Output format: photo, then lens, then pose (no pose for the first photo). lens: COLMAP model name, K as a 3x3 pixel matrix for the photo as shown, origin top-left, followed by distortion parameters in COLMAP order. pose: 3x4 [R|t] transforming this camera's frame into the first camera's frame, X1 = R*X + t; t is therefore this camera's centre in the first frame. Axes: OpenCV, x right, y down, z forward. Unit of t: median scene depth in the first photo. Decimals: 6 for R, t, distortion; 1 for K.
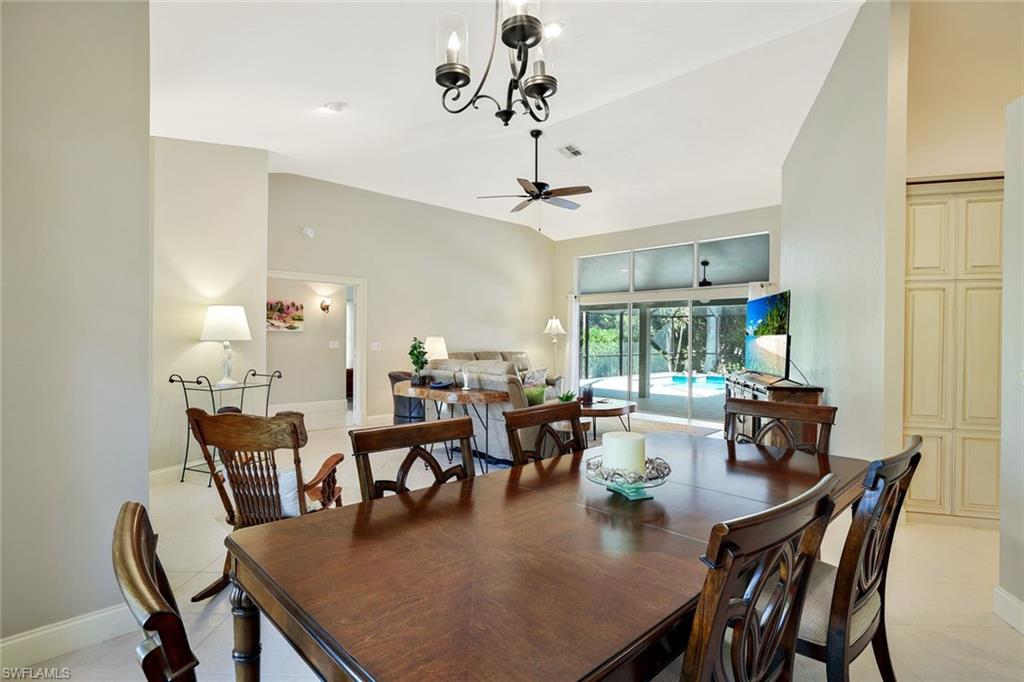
lens RADIAL K [[491.3, 0, 490.5], [0, 491.3, 344.7], [0, 0, 1]] dist [0.001008, 0.000049]
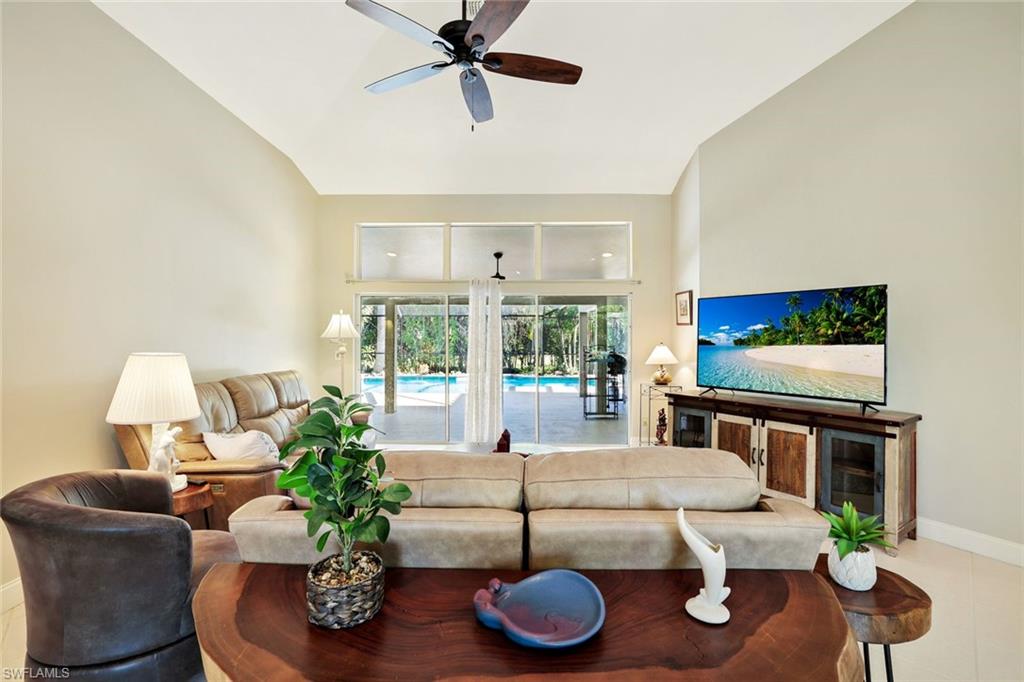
lens RADIAL K [[462.1, 0, 512.0], [0, 462.1, 341.0], [0, 0, 1]] dist [0.001355, 0.000421]
pose [[0.678455, -0.002937, 0.734636, -0.140218], [0.007170, 0.999971, -0.002623, -0.015138], [-0.734607, 0.007047, 0.678456, 0.453490]]
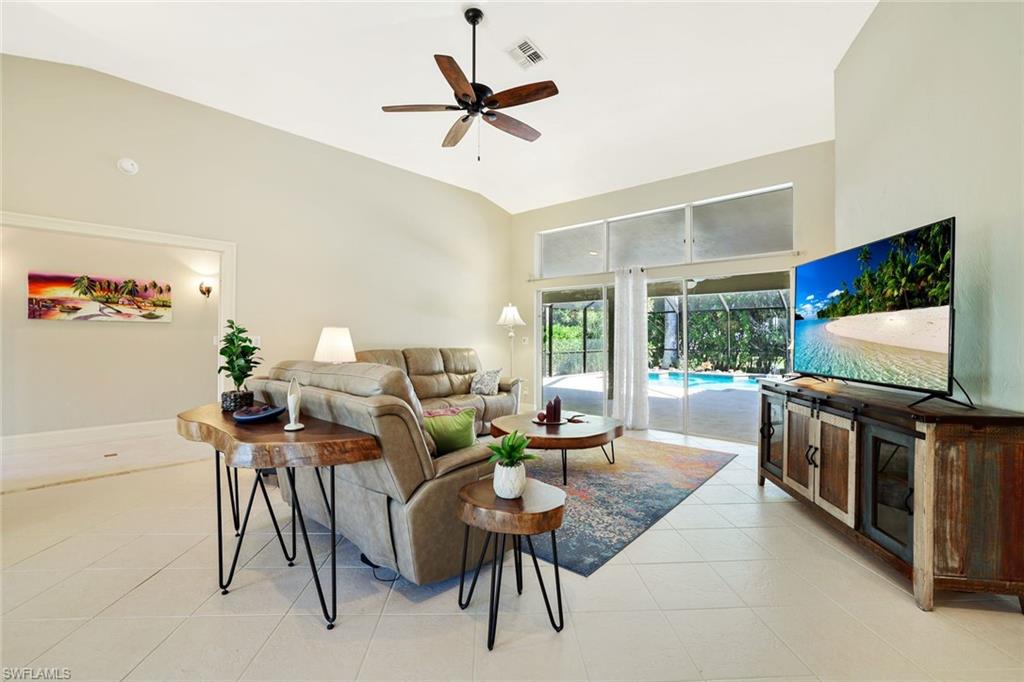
lens RADIAL K [[453.3, 0, 507.8], [0, 453.3, 331.1], [0, 0, 1]] dist [-0.003583, 0.000546]
pose [[0.994917, -0.001528, 0.100689, 0.053663], [0.004134, 0.999662, -0.025679, 0.006172], [-0.100615, 0.025965, 0.994587, 0.281313]]
